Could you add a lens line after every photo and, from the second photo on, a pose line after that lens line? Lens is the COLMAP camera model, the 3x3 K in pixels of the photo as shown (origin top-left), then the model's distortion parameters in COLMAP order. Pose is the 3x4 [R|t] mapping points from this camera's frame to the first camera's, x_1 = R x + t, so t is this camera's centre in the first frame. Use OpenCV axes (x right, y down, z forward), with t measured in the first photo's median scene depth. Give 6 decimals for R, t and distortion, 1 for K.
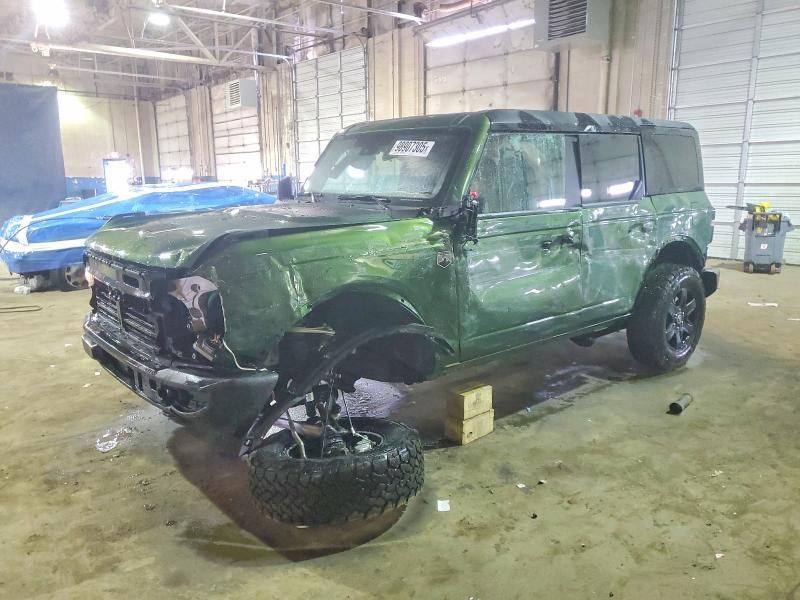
lens RADIAL K [[623.2, 0, 391.3], [0, 623.2, 297.5], [0, 0, 1]] dist [0.003002, 0.003558]
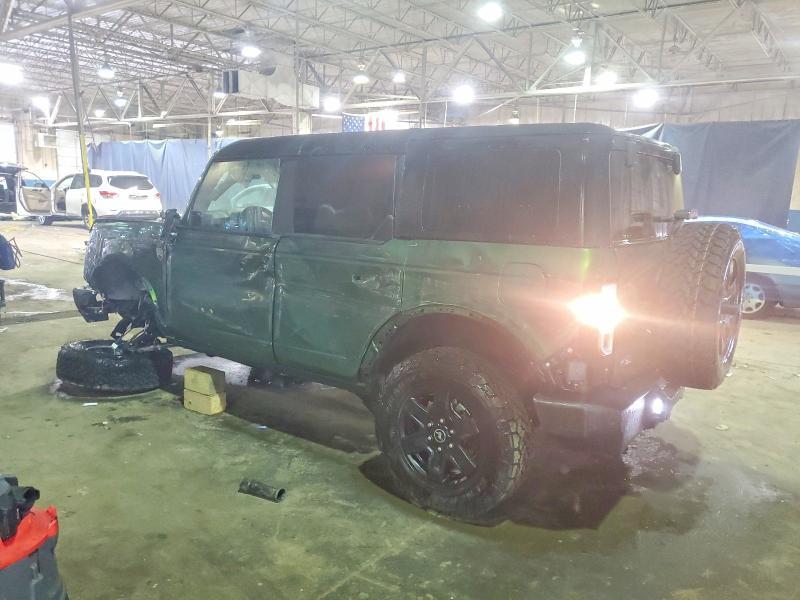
lens RADIAL K [[623.2, 0, 391.3], [0, 623.2, 297.5], [0, 0, 1]] dist [0.003002, 0.003558]
pose [[0.238172, 0.177891, -0.954793, 1.219474], [-0.222403, 0.966950, 0.124678, -0.194940], [0.945416, 0.182654, 0.269864, 0.919482]]
